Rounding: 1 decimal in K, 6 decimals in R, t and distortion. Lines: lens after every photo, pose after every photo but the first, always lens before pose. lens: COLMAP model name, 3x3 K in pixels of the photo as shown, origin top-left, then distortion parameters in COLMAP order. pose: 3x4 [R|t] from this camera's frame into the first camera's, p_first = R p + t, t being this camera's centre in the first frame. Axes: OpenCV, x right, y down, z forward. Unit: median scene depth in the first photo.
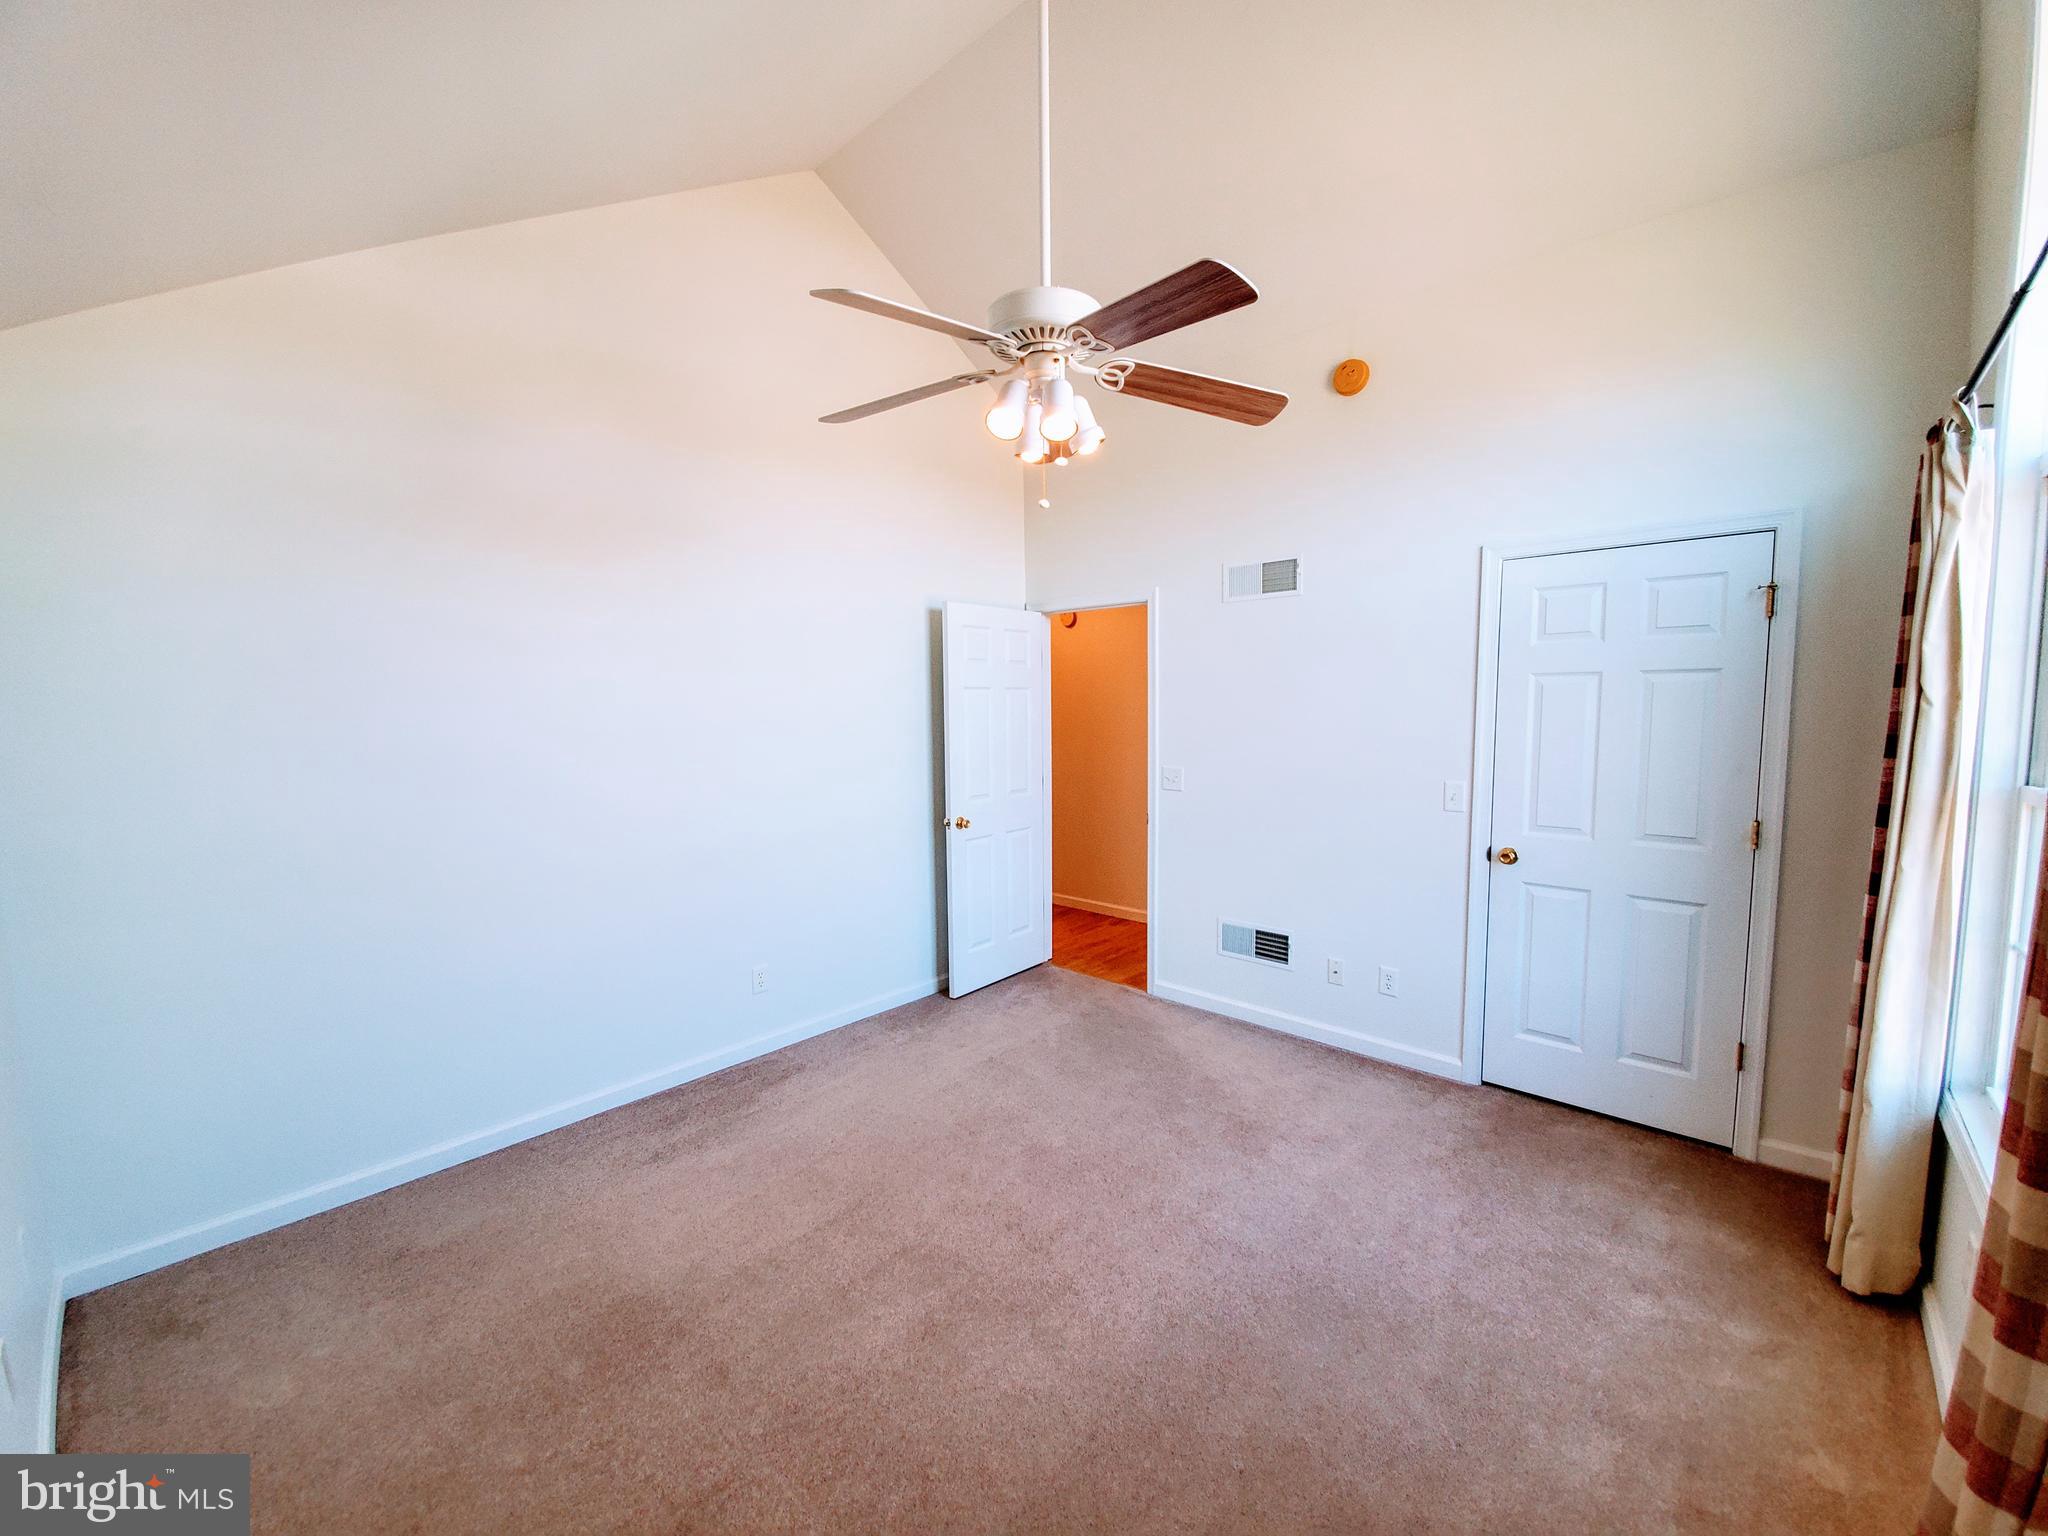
lens RADIAL K [[809.2, 0, 1023.2], [0, 809.2, 770.6], [0, 0, 1]] dist [0.019286, -0.018426]
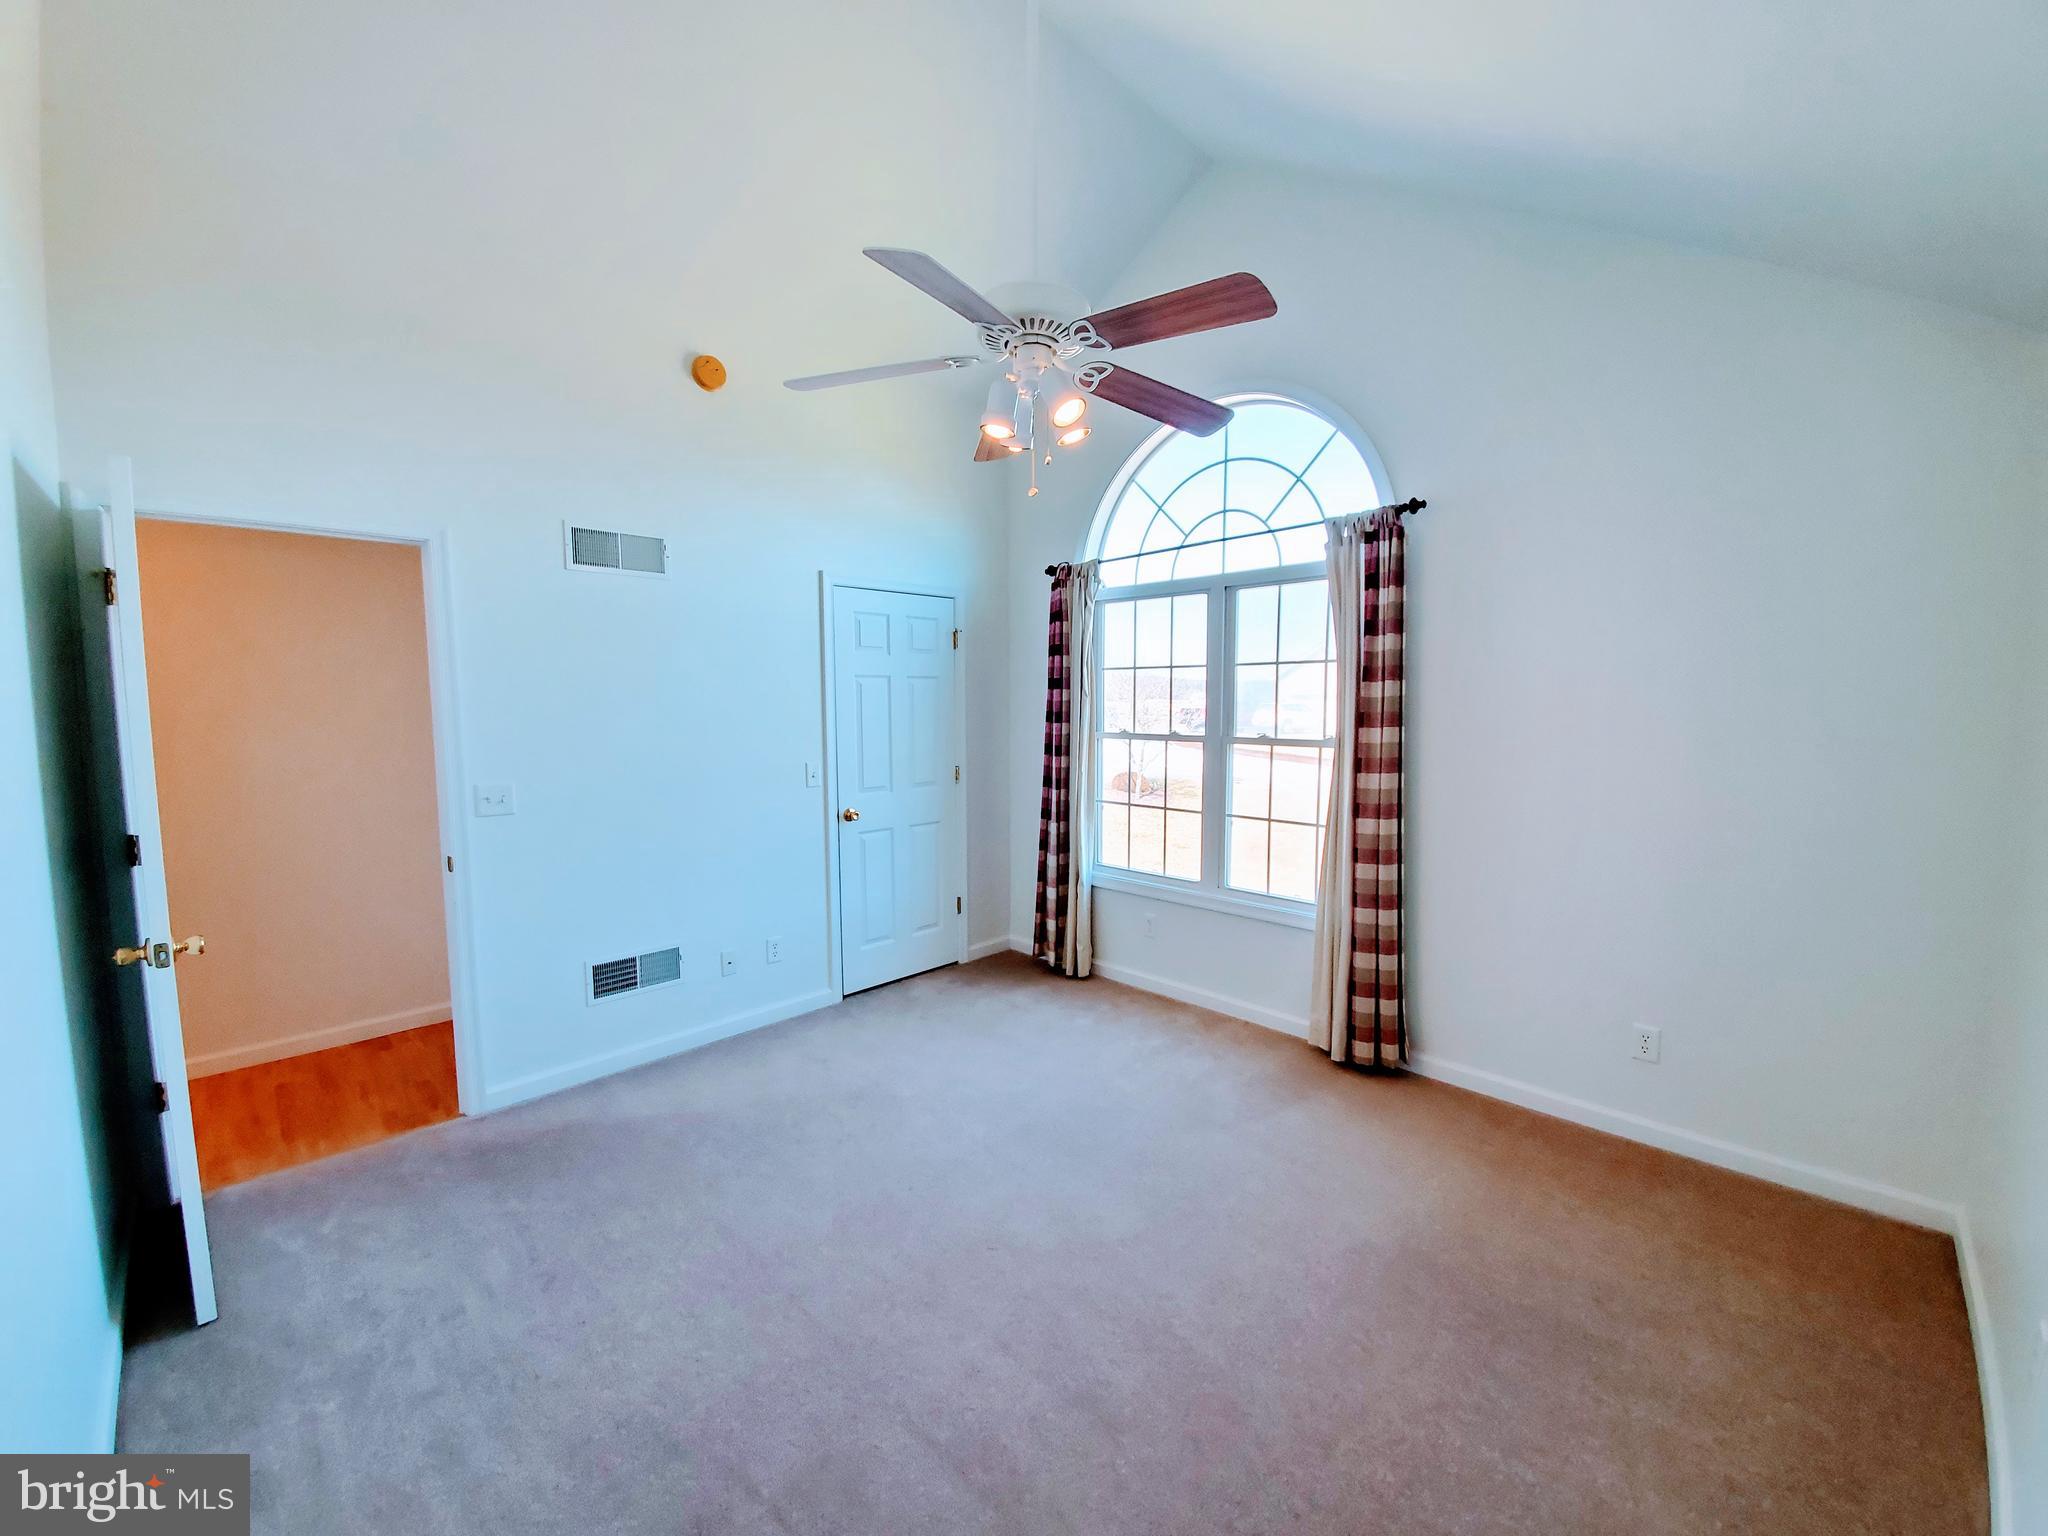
lens RADIAL K [[809.2, 0, 1023.2], [0, 809.2, 770.6], [0, 0, 1]] dist [0.019286, -0.018426]
pose [[0.042342, -0.077866, 0.996064, -0.658492], [0.090101, 0.993194, 0.073812, -0.034864], [-0.995032, 0.086621, 0.049069, 0.635189]]
